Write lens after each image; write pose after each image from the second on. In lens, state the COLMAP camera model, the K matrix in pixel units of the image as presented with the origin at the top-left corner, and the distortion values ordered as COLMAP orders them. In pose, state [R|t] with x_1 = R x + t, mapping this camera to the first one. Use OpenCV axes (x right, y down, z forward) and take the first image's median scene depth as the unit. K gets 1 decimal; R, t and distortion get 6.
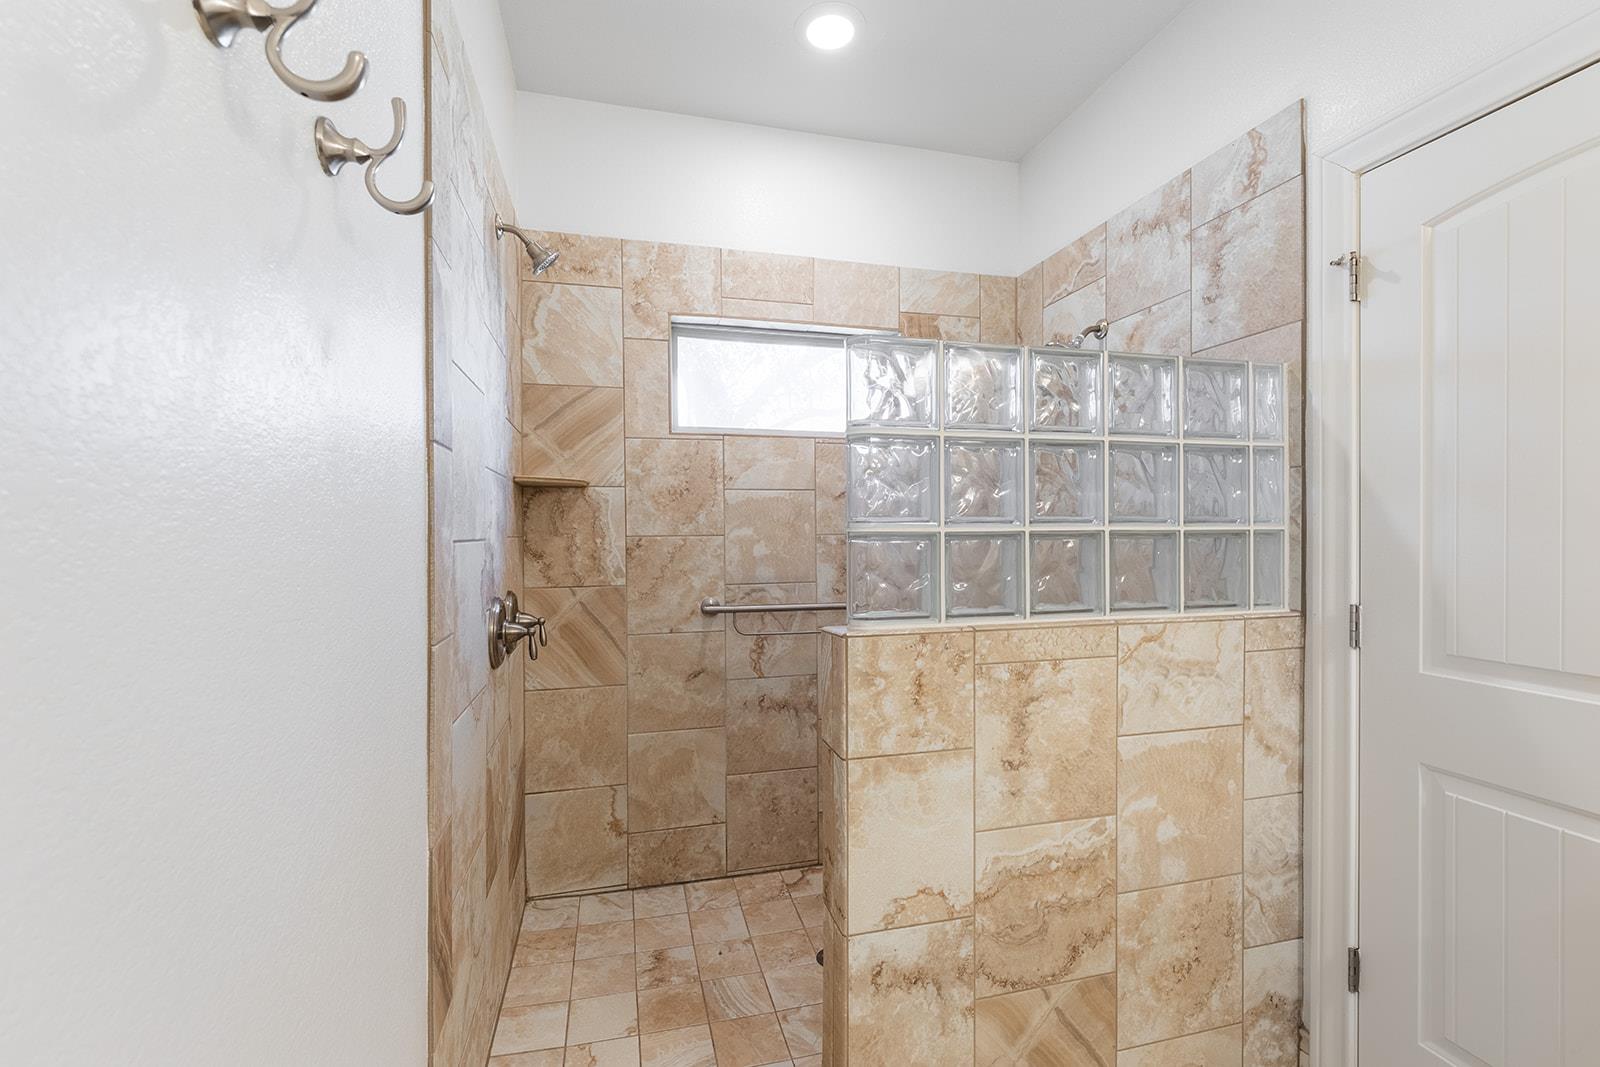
lens RADIAL K [[708.8, 0, 800.9], [0, 708.8, 533.5], [0, 0, 1]] dist [-0.001098, -0.000256]
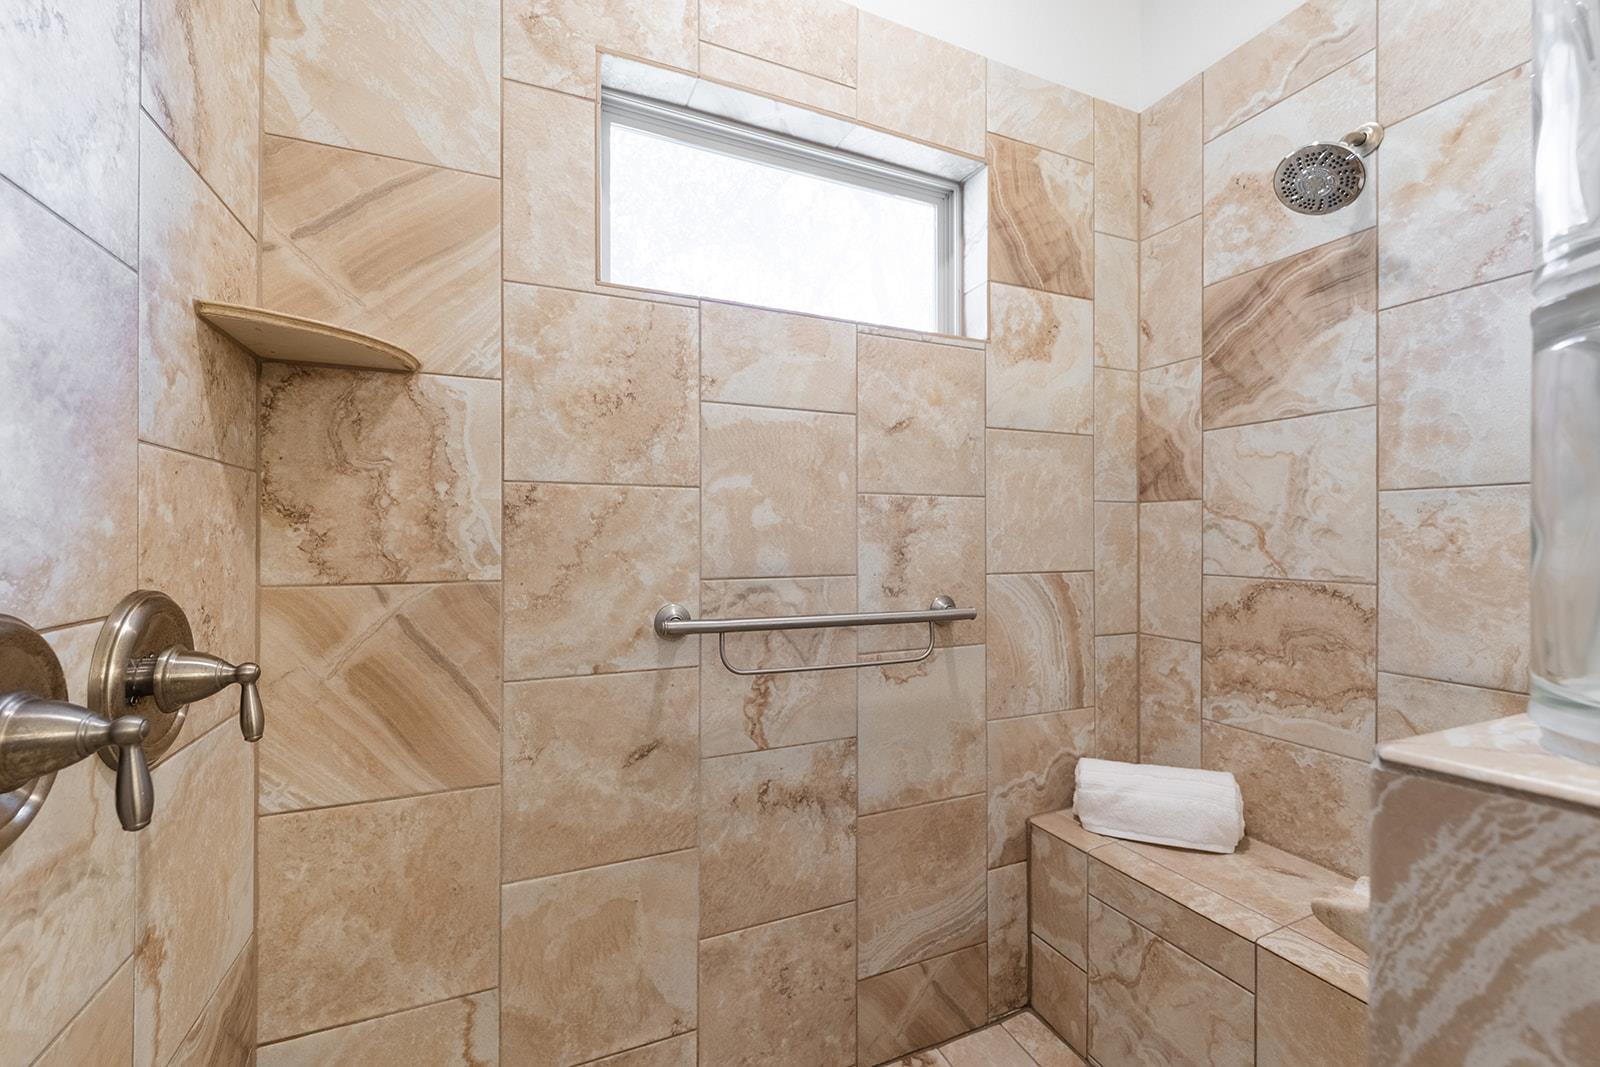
lens RADIAL K [[662.8, 0, 800.9], [0, 662.8, 534.0], [0, 0, 1]] dist [0.002563, -0.001574]
pose [[0.986884, 0.009316, 0.161159, -0.114513], [-0.007468, 0.999899, -0.012072, 0.044130], [-0.161256, 0.010710, 0.986855, 0.503280]]
